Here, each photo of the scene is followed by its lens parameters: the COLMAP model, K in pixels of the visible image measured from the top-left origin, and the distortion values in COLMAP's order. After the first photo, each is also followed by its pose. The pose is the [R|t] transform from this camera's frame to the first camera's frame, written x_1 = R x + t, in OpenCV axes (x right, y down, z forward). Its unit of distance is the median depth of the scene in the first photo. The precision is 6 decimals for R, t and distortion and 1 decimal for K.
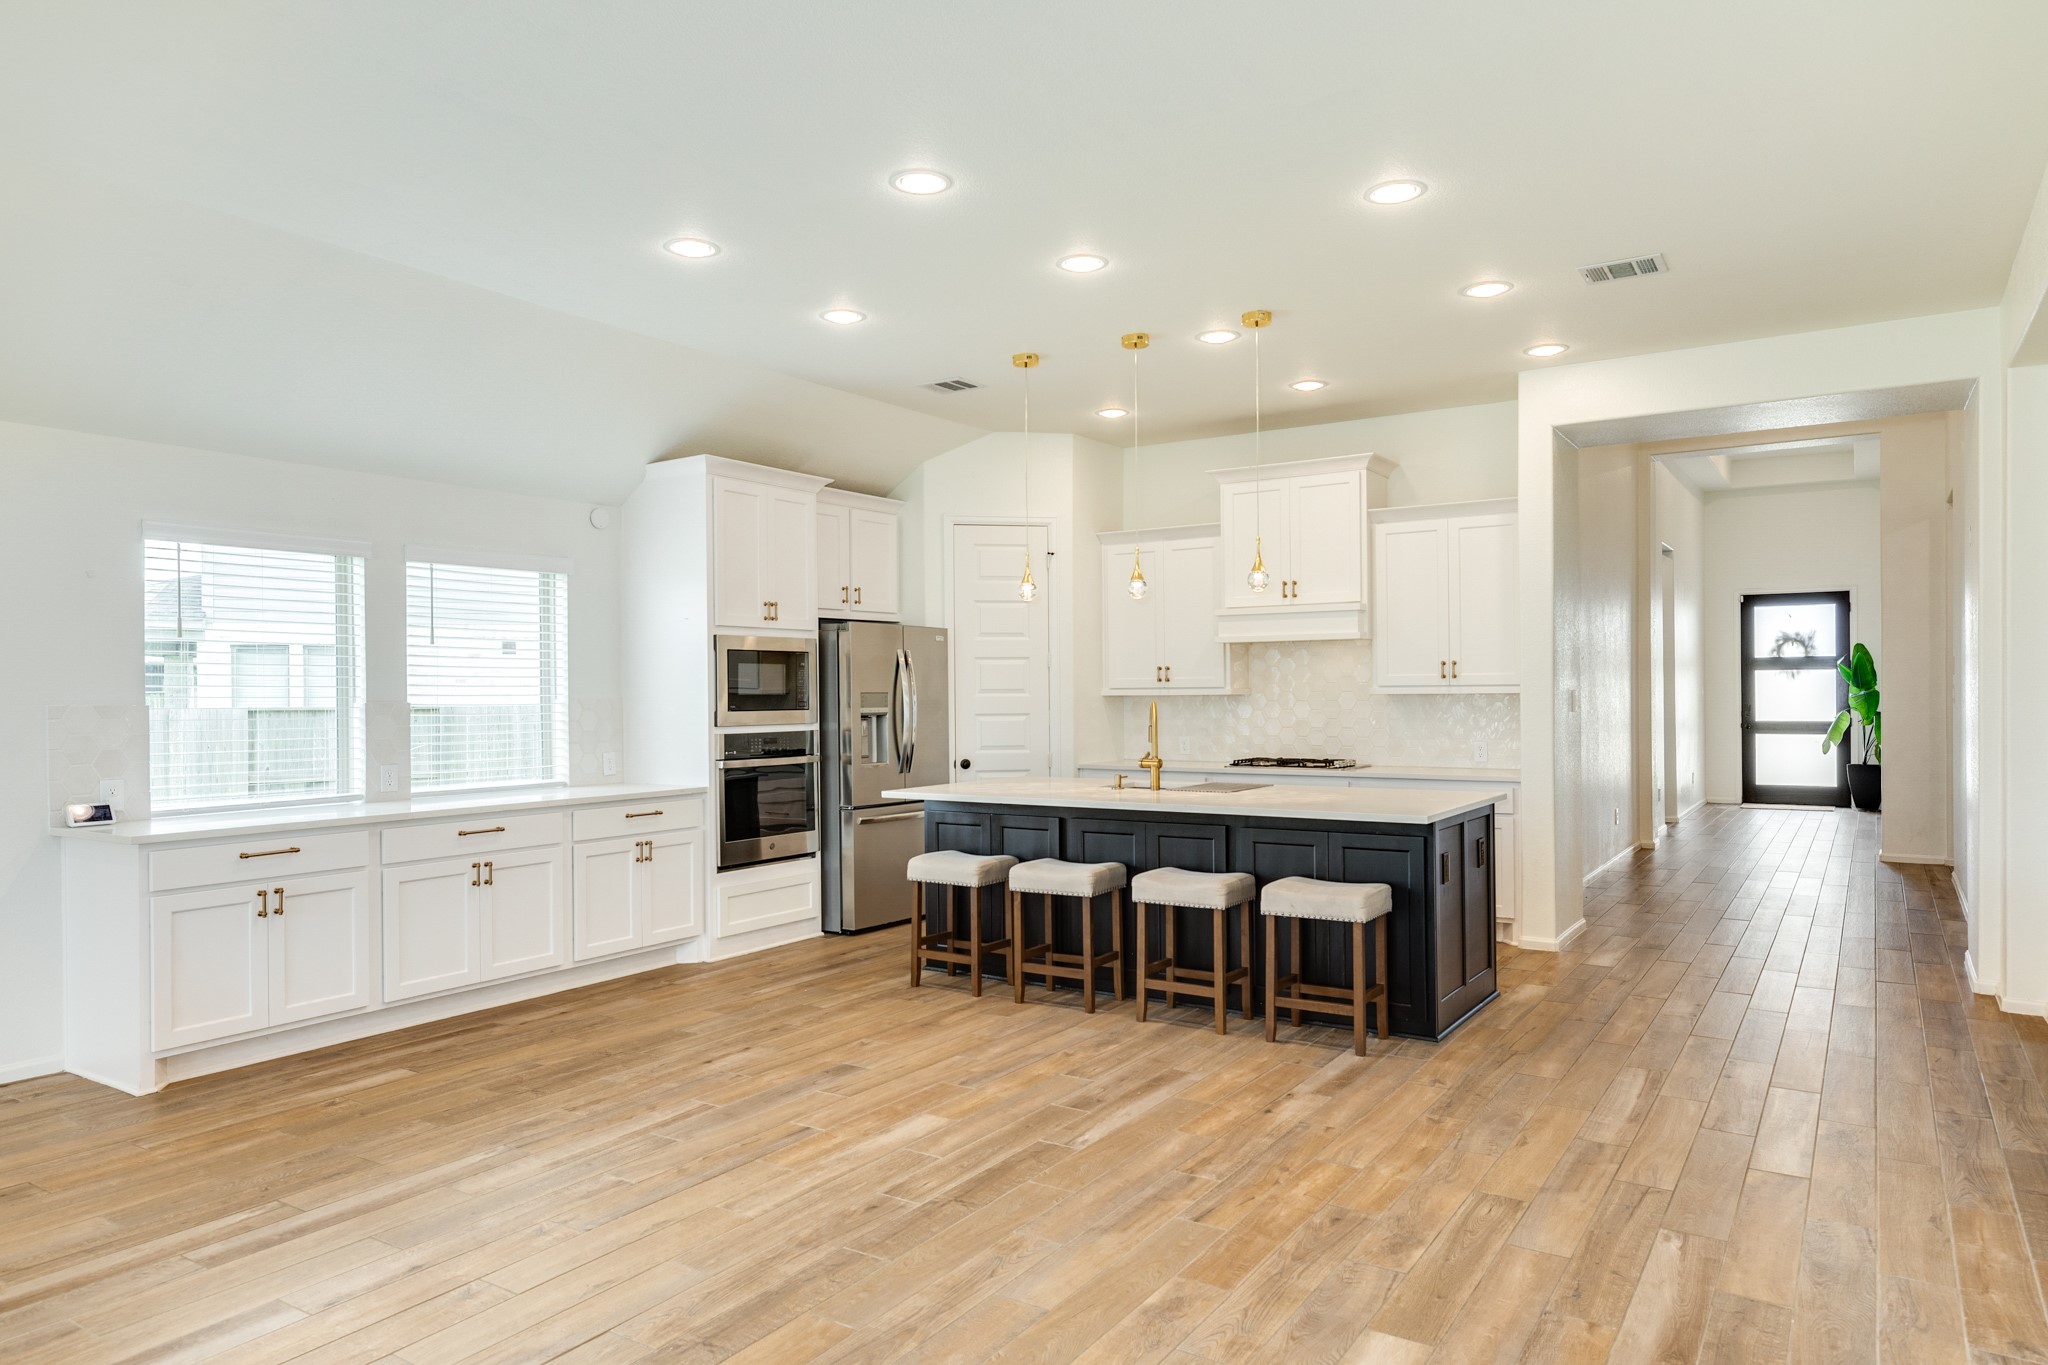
lens RADIAL K [[1292.8, 0, 1010.1], [0, 1292.8, 696.4], [0, 0, 1]] dist [0.009417, -0.001201]
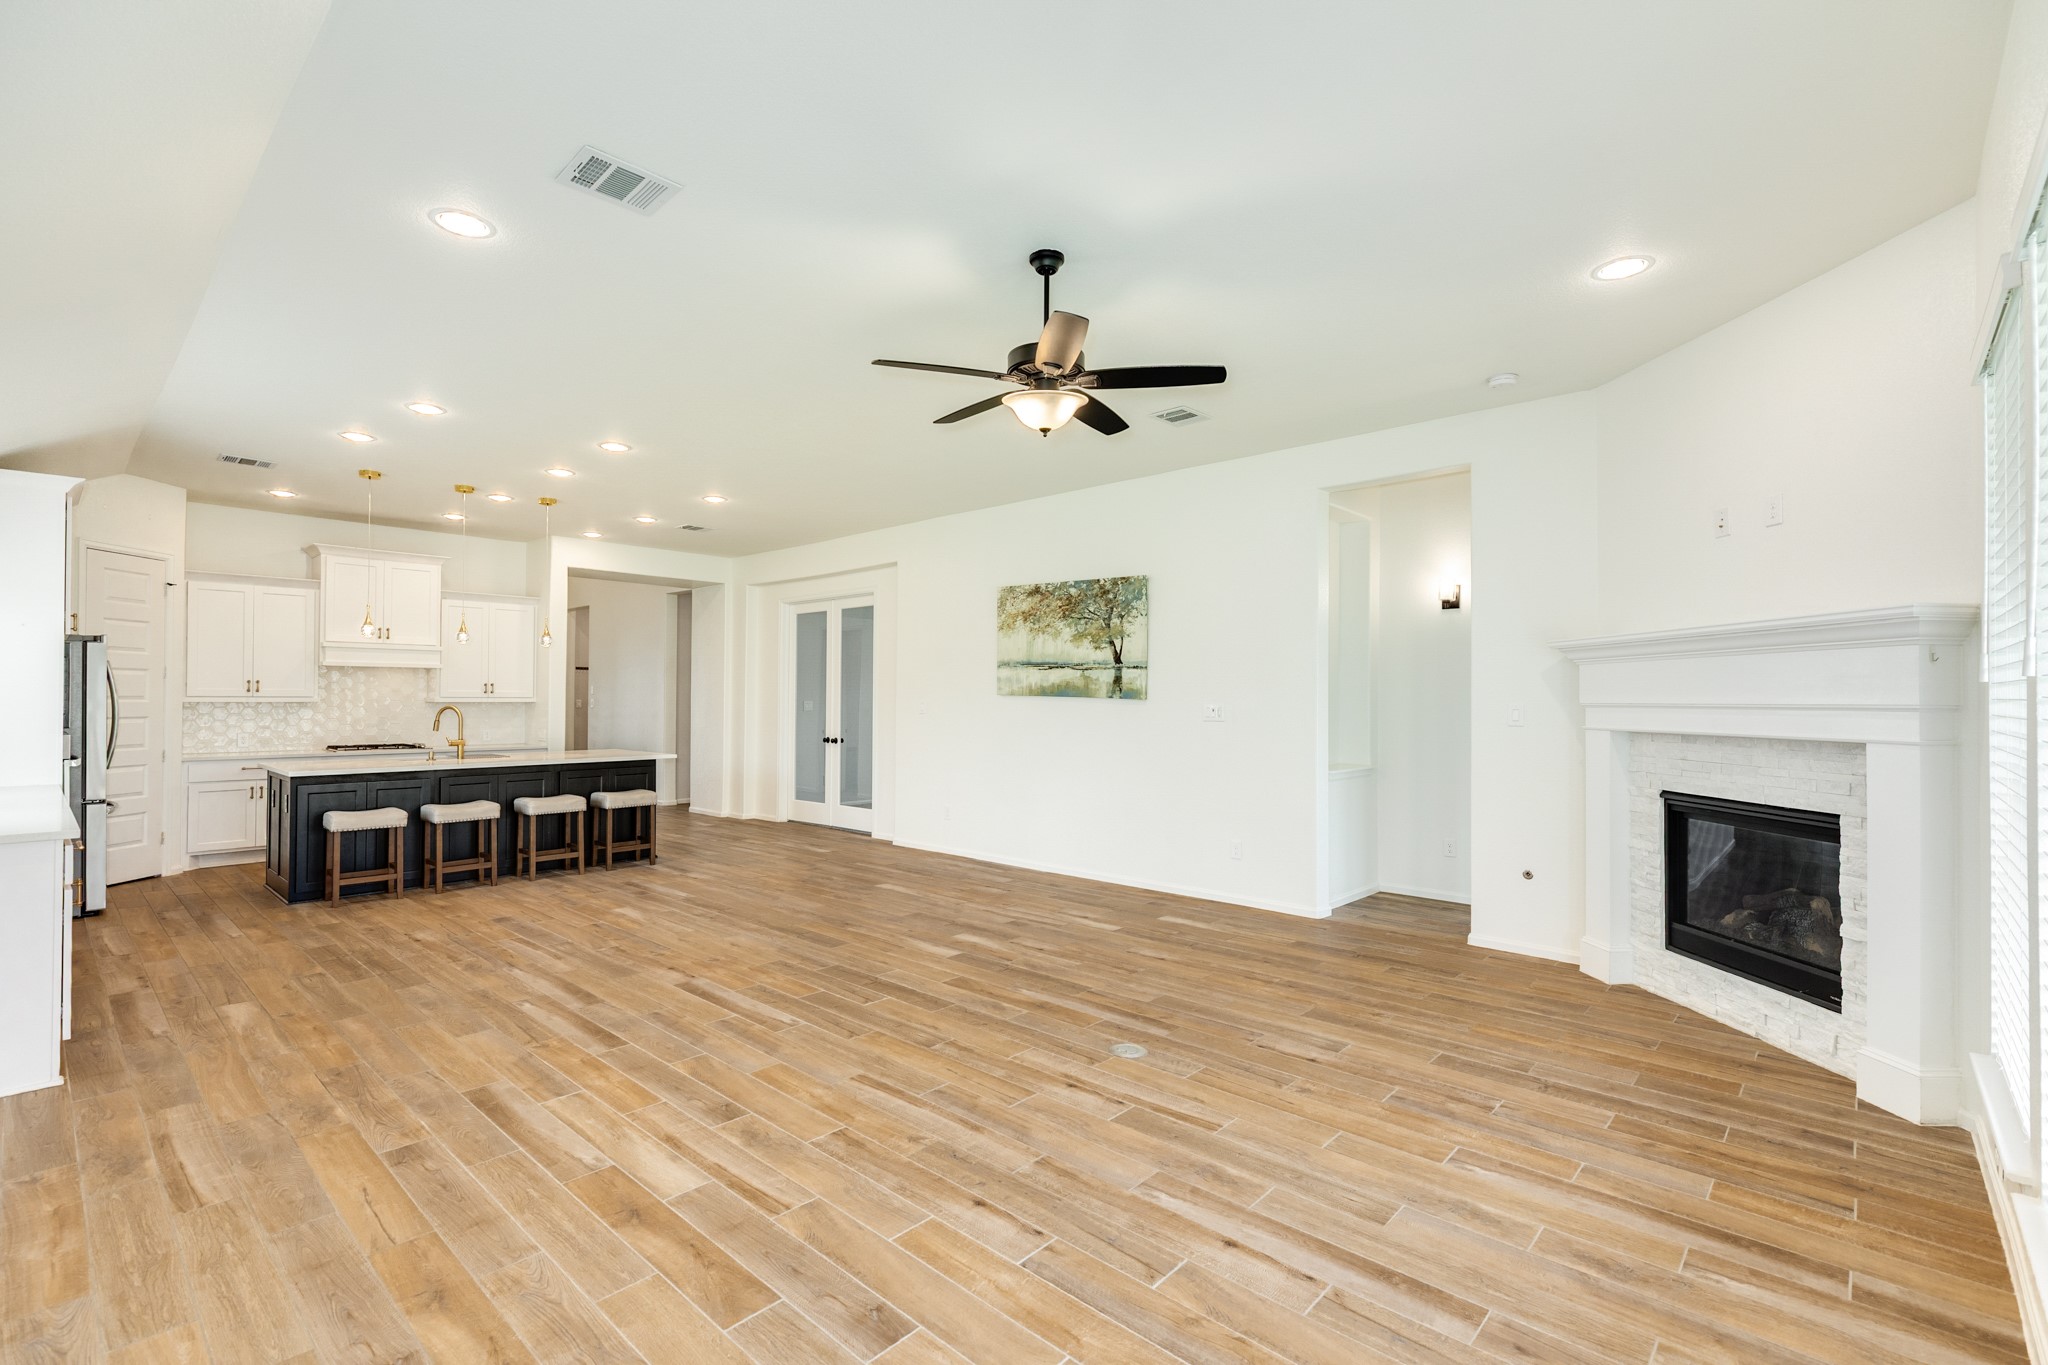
lens RADIAL K [[929.1, 0, 1032.0], [0, 929.1, 687.0], [0, 0, 1]] dist [0.007111, -0.000482]
pose [[0.152852, 0.021948, 0.988005, -1.086644], [-0.000832, 0.999756, -0.022081, 0.006855], [-0.988249, 0.002553, 0.152833, 0.103979]]
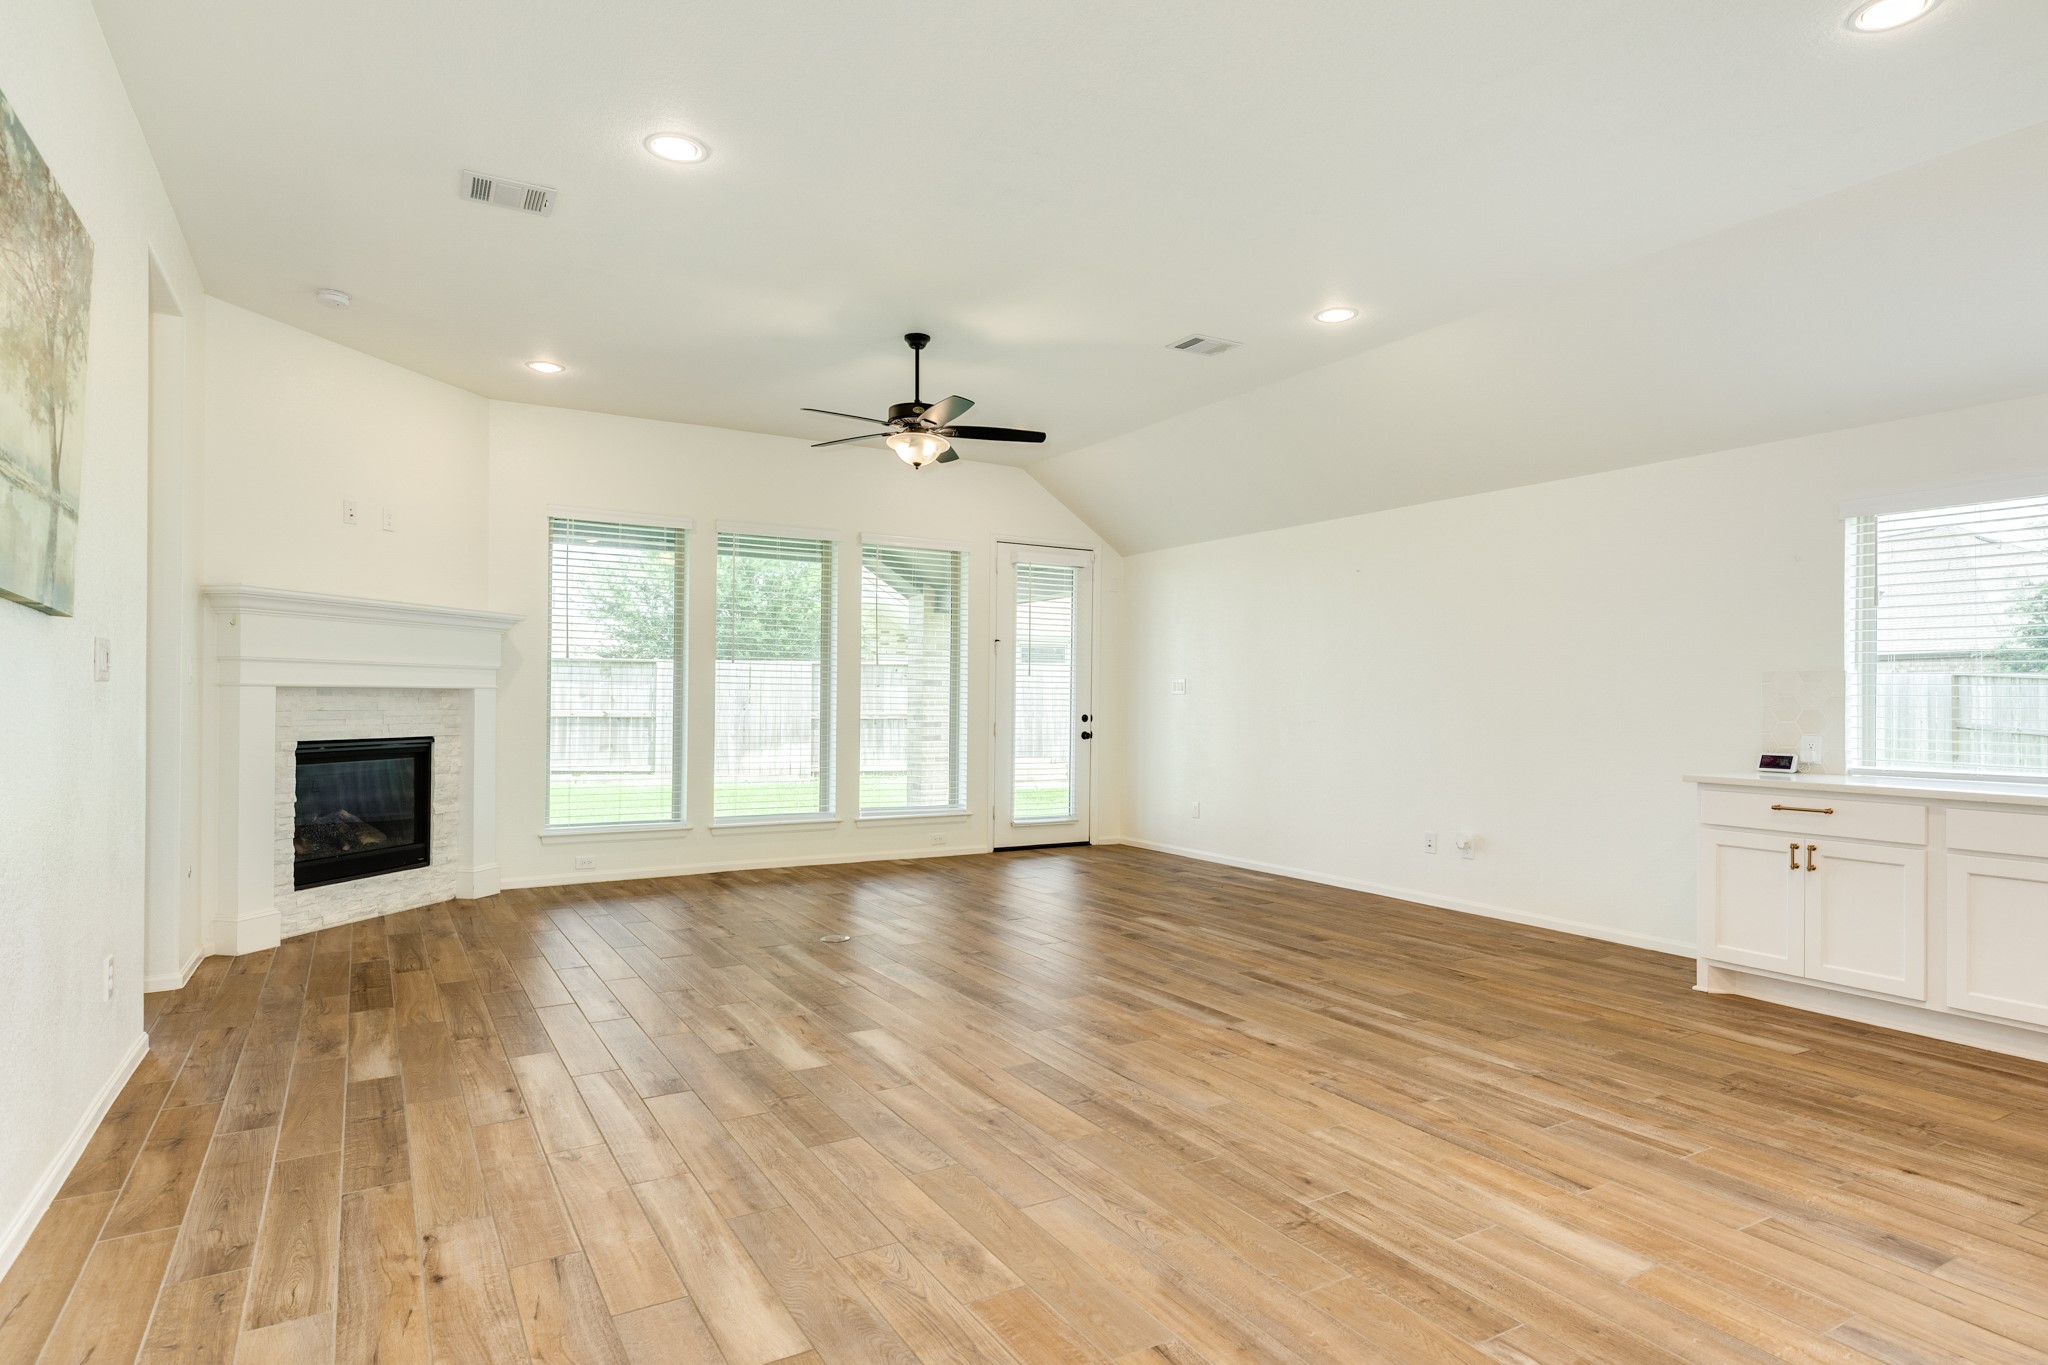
lens RADIAL K [[1115.5, 0, 1034.5], [0, 1115.5, 687.7], [0, 0, 1]] dist [0.005640, 0.000644]
pose [[-0.425781, -0.002134, -0.904824, 0.454732], [-0.006716, 0.999977, 0.000802, 0.023774], [0.904801, 0.006418, -0.425786, 0.743030]]
